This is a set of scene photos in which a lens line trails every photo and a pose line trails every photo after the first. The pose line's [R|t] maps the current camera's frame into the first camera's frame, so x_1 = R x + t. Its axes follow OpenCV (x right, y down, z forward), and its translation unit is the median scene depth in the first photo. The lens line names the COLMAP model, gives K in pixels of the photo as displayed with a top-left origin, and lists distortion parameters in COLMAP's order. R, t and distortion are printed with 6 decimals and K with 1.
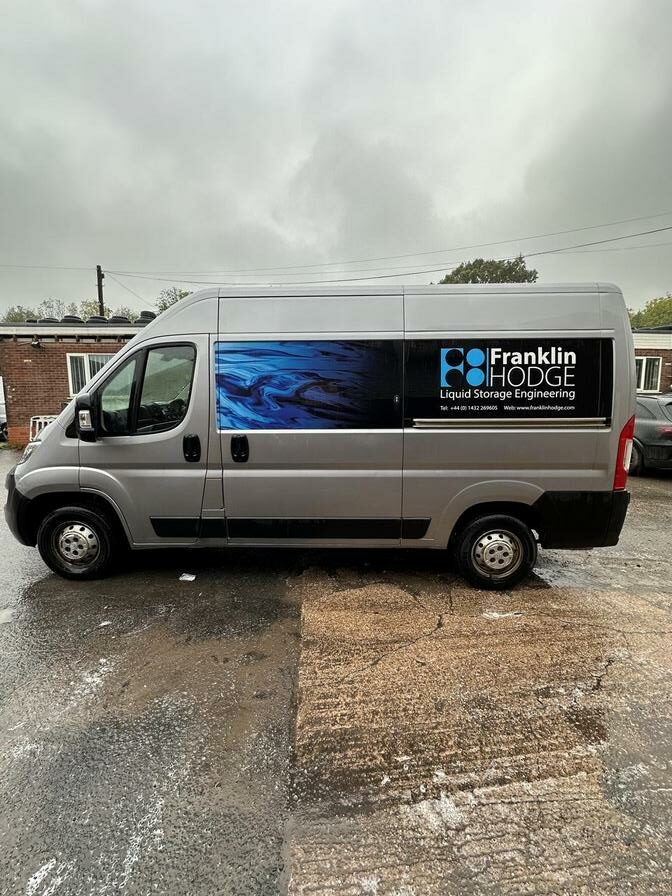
lens RADIAL K [[357.5, 0, 336.0], [0, 357.5, 448.0], [0, 0, 1]] dist [0.000689, -0.000183]
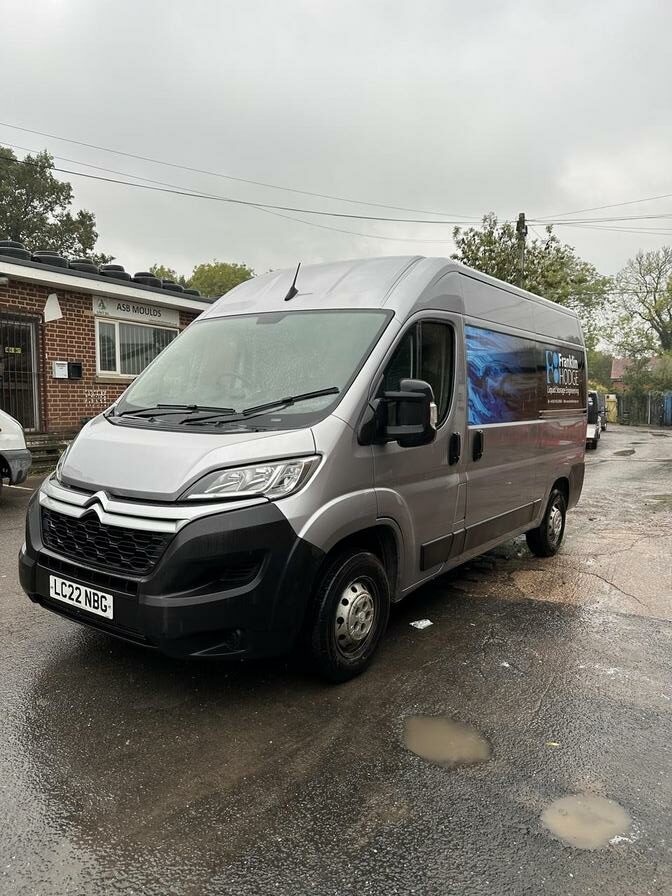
lens RADIAL K [[629.6, 0, 336.0], [0, 629.6, 448.0], [0, 0, 1]] dist [0.076366, -0.100620]
pose [[0.560162, -0.057740, 0.826368, -1.780619], [0.095554, 0.995413, 0.004779, -0.035072], [-0.822853, 0.076286, 0.563110, 0.407910]]
